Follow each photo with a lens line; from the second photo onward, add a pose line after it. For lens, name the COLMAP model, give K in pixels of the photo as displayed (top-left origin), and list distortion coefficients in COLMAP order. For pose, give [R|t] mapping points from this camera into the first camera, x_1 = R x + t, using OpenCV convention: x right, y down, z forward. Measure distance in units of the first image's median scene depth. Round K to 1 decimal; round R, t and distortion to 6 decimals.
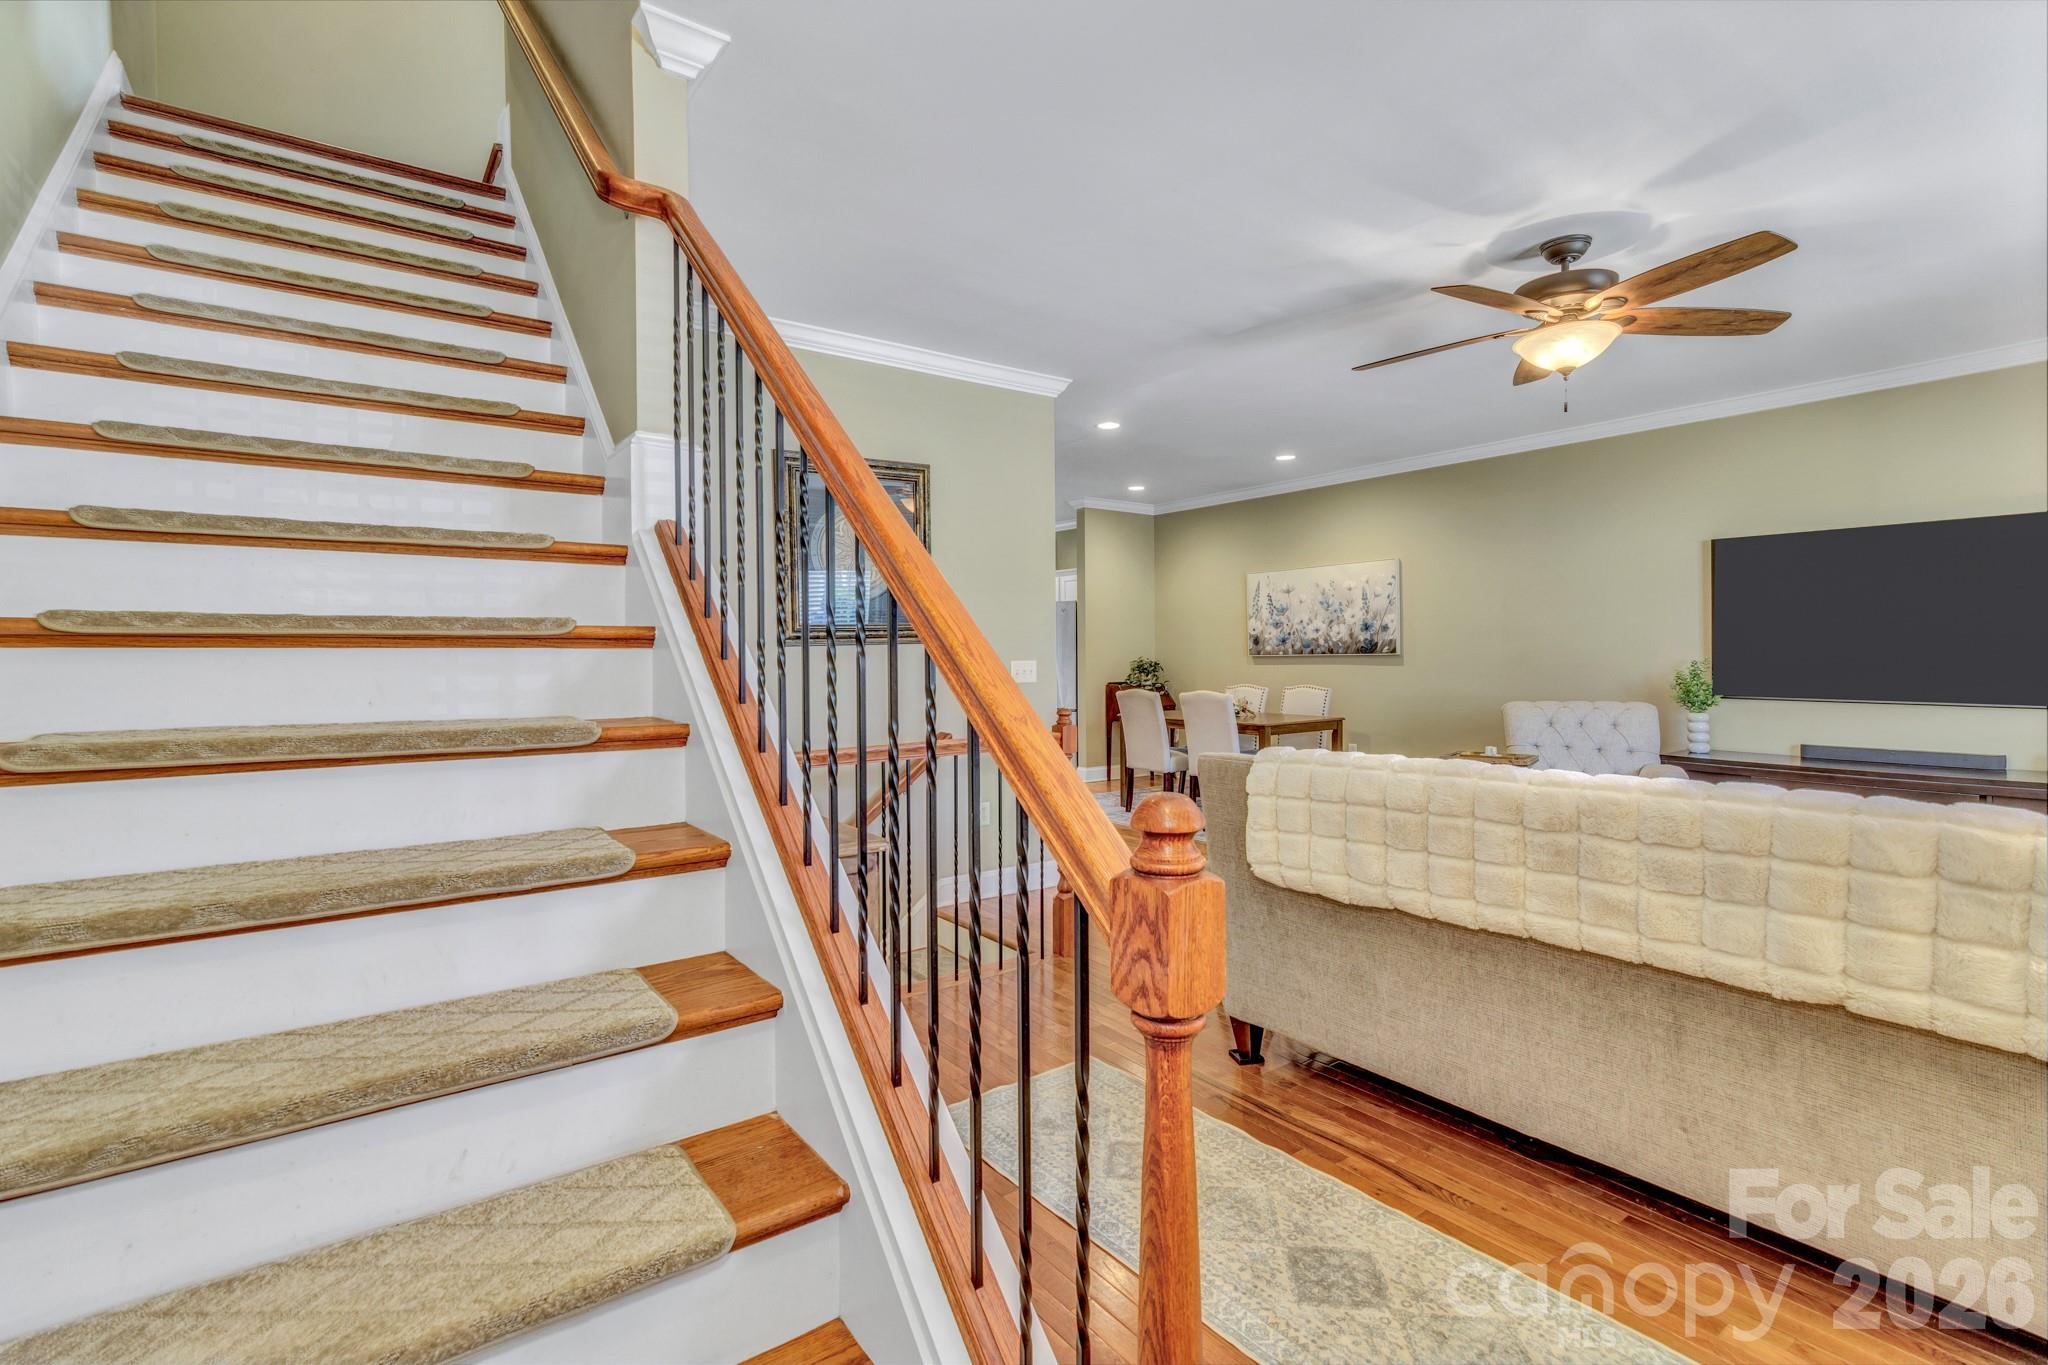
lens RADIAL K [[936.2, 0, 1031.1], [0, 936.2, 655.6], [0, 0, 1]] dist [0.000090, 0.000486]
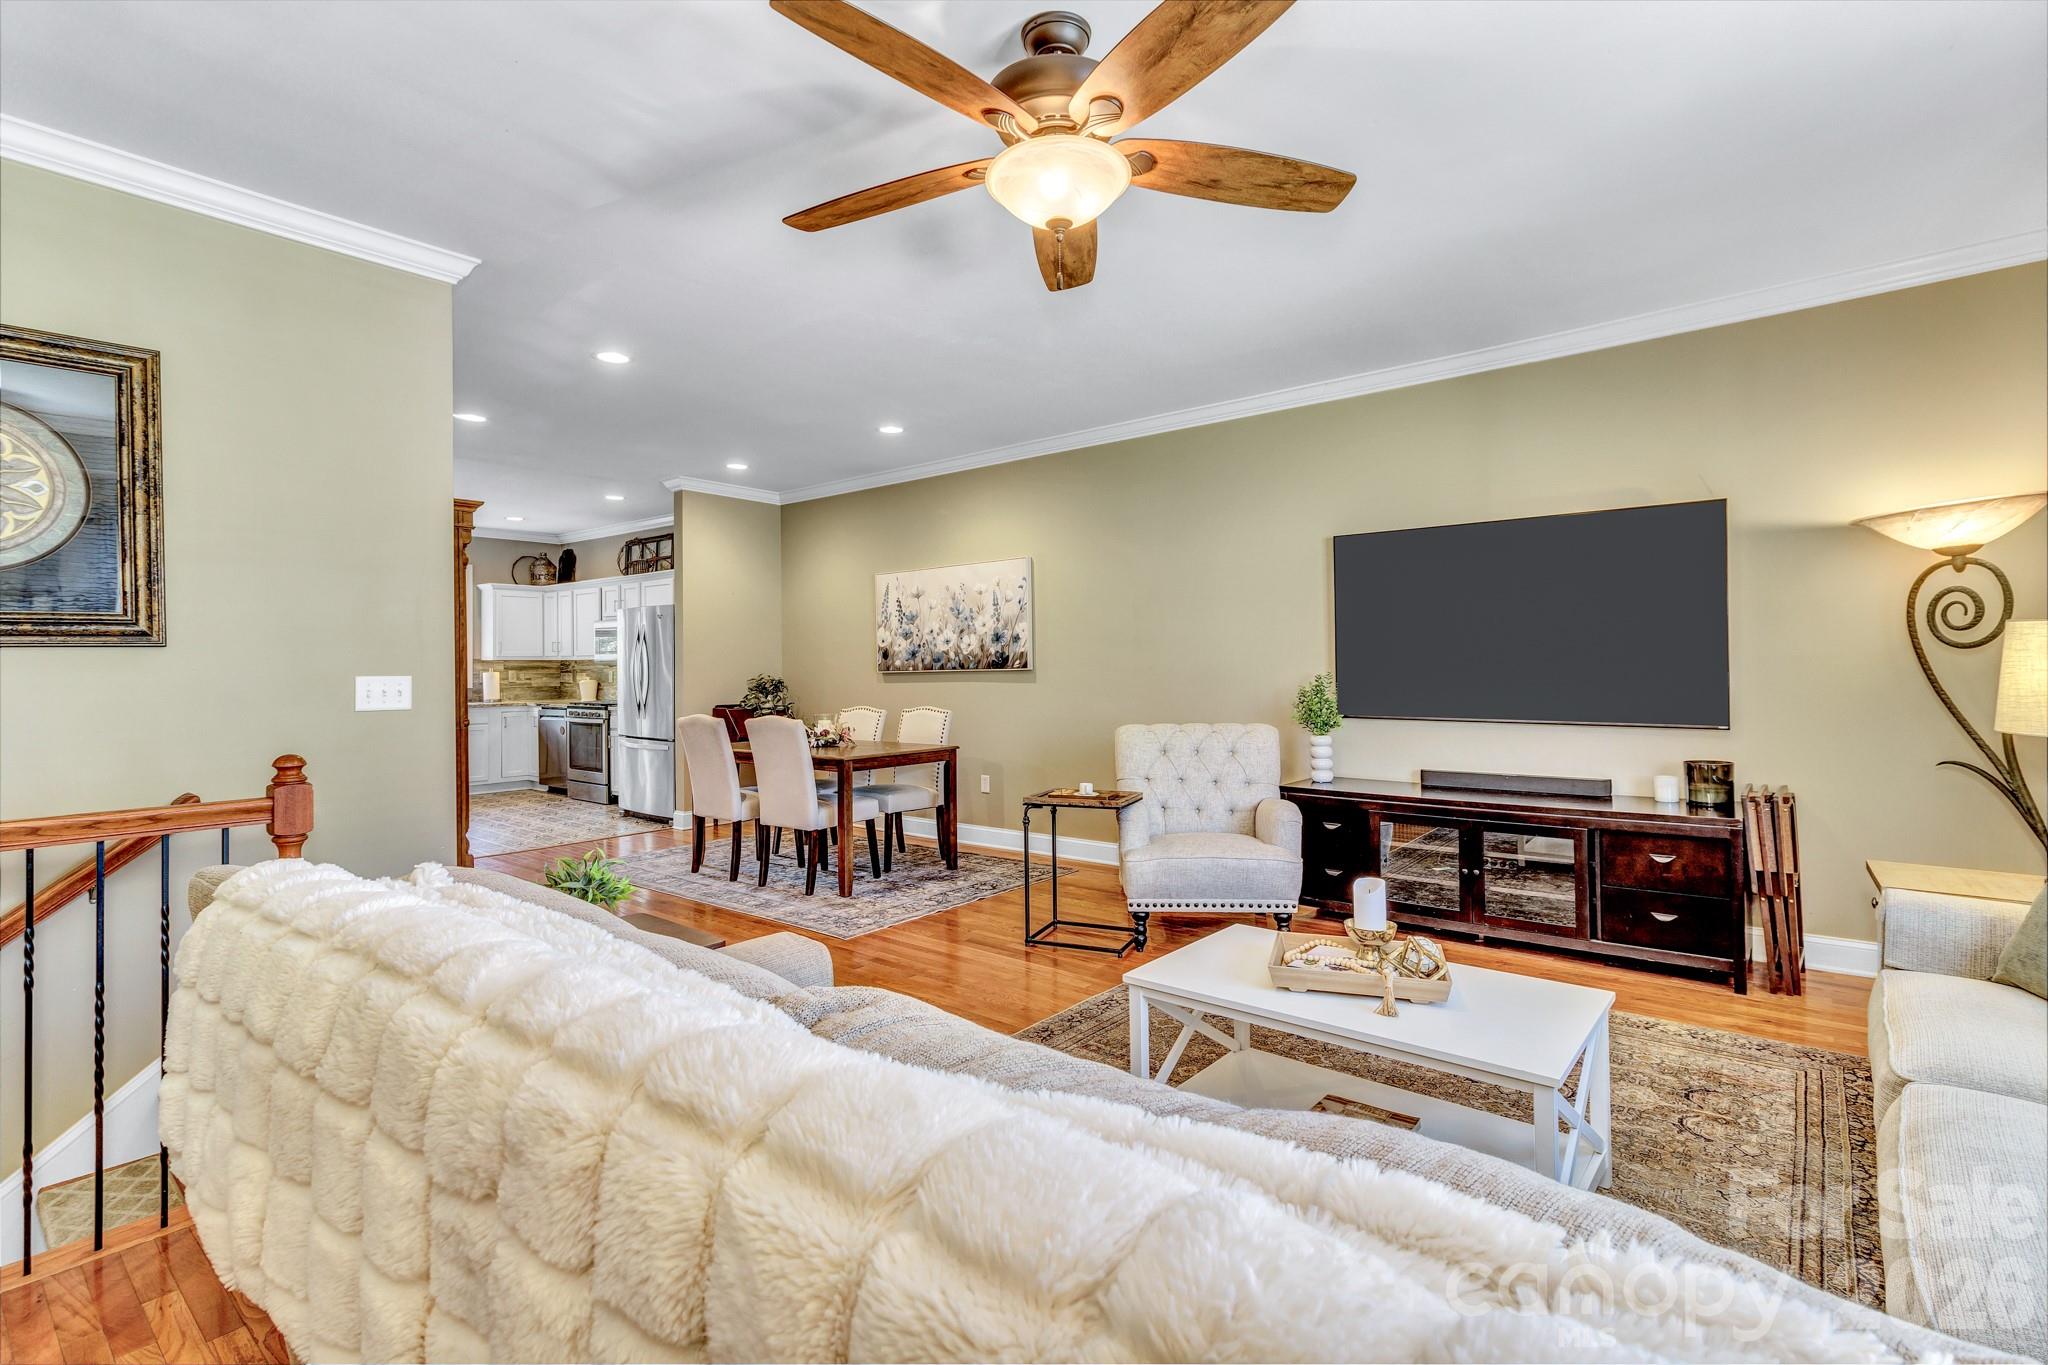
lens RADIAL K [[936.2, 0, 1031.1], [0, 936.2, 655.6], [0, 0, 1]] dist [0.000090, 0.000486]
pose [[0.968331, 0.003783, 0.249640, 0.179970], [0.001752, 0.999758, -0.021948, 0.004629], [-0.249663, 0.021690, 0.968090, 0.173879]]
